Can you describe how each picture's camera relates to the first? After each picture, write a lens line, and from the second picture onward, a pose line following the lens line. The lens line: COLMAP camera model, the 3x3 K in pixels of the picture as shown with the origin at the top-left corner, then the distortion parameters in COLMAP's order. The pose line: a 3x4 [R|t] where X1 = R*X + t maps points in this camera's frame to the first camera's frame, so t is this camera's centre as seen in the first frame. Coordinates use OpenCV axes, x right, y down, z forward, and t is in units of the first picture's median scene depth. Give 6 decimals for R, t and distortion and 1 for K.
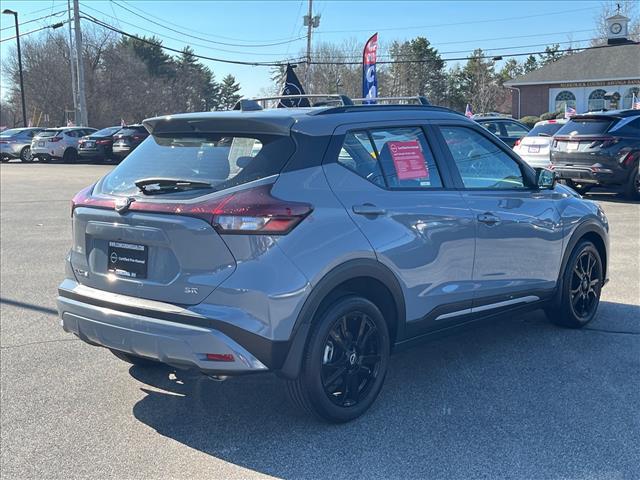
lens RADIAL K [[829.5, 0, 320.2], [0, 829.5, 240.6], [0, 0, 1]] dist [0.043010, 0.000000]
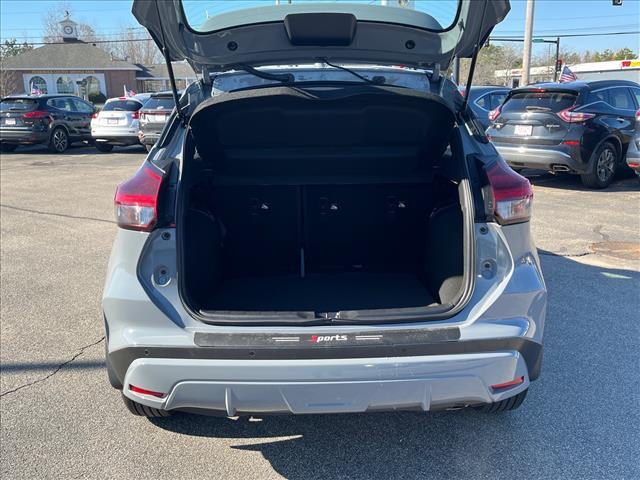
lens RADIAL K [[581.5, 0, 320.0], [0, 581.5, 240.2], [0, 0, 1]] dist [0.024919, 0.000000]
pose [[0.739836, -0.158602, 0.653826, -0.482759], [0.097670, 0.986841, 0.128866, -0.069060], [-0.665660, -0.031480, 0.745590, 0.570483]]
